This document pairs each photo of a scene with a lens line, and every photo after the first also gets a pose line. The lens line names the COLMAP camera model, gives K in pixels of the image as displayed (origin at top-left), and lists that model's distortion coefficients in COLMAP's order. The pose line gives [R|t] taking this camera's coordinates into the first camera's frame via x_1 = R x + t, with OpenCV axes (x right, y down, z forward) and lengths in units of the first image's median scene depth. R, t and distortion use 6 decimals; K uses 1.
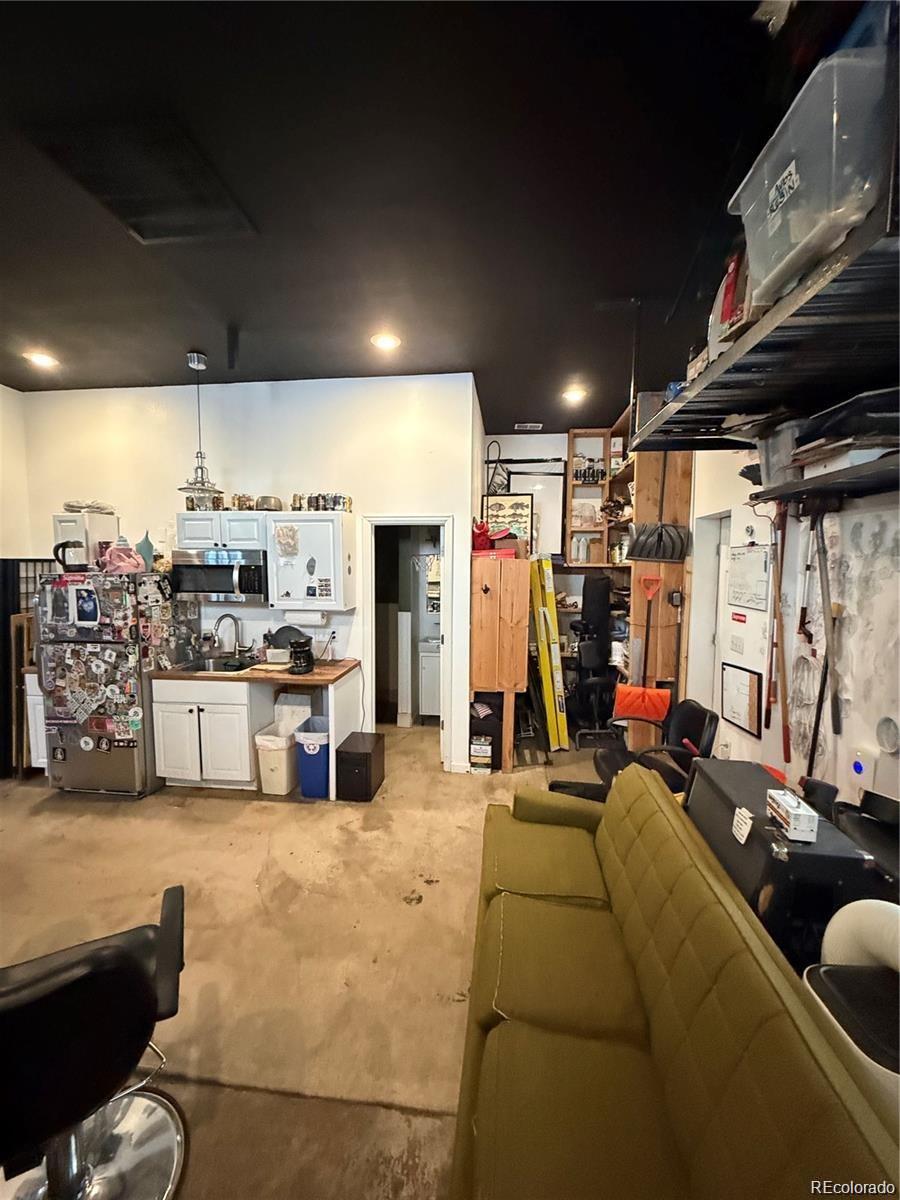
lens RADIAL K [[481.9, 0, 451.5], [0, 481.9, 595.0], [0, 0, 1]] dist [0.000219, 0.000006]
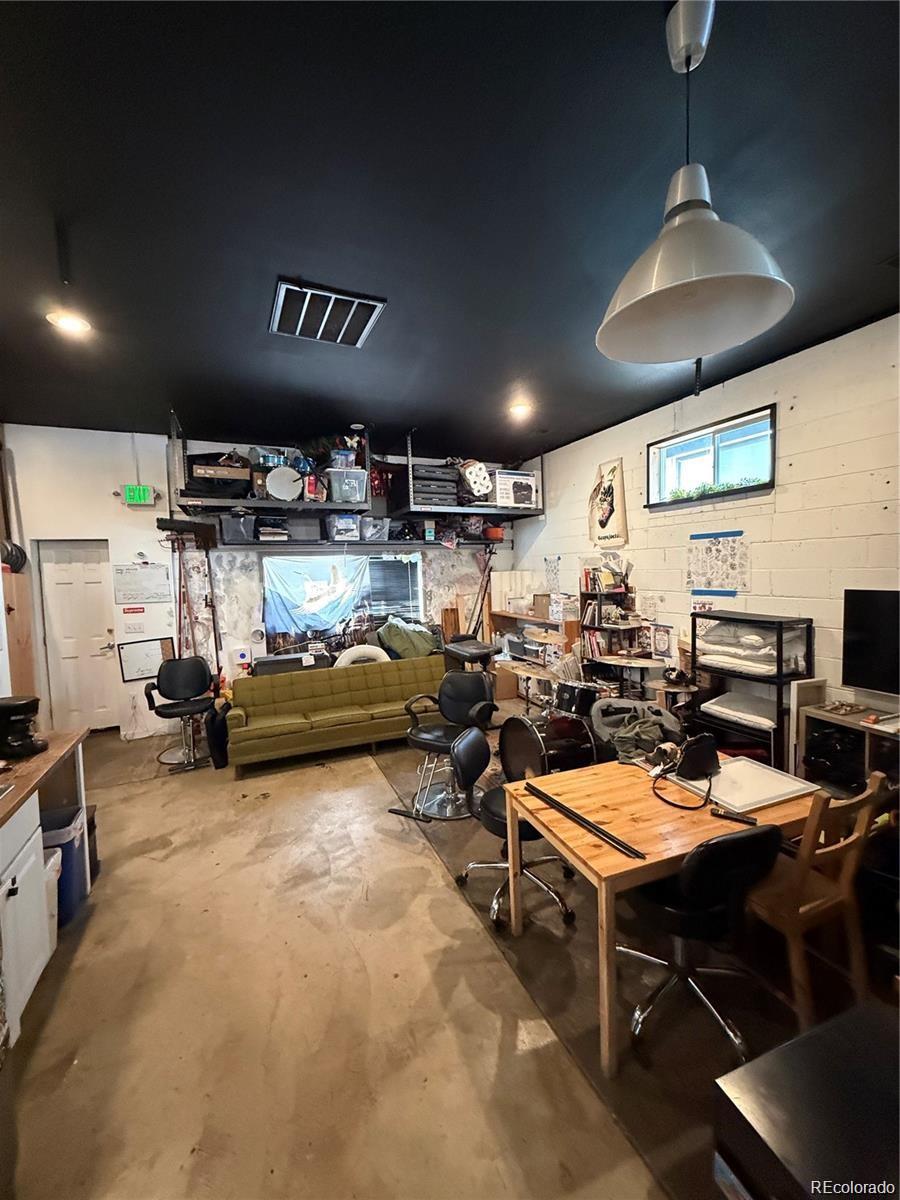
lens RADIAL K [[481.9, 0, 447.4], [0, 481.9, 599.4], [0, 0, 1]] dist [0.000219, 0.000006]
pose [[-0.507646, -0.047818, 0.860238, -1.591671], [0.075359, 0.992168, 0.099622, -0.084039], [-0.858264, 0.115399, -0.500066, 1.159954]]
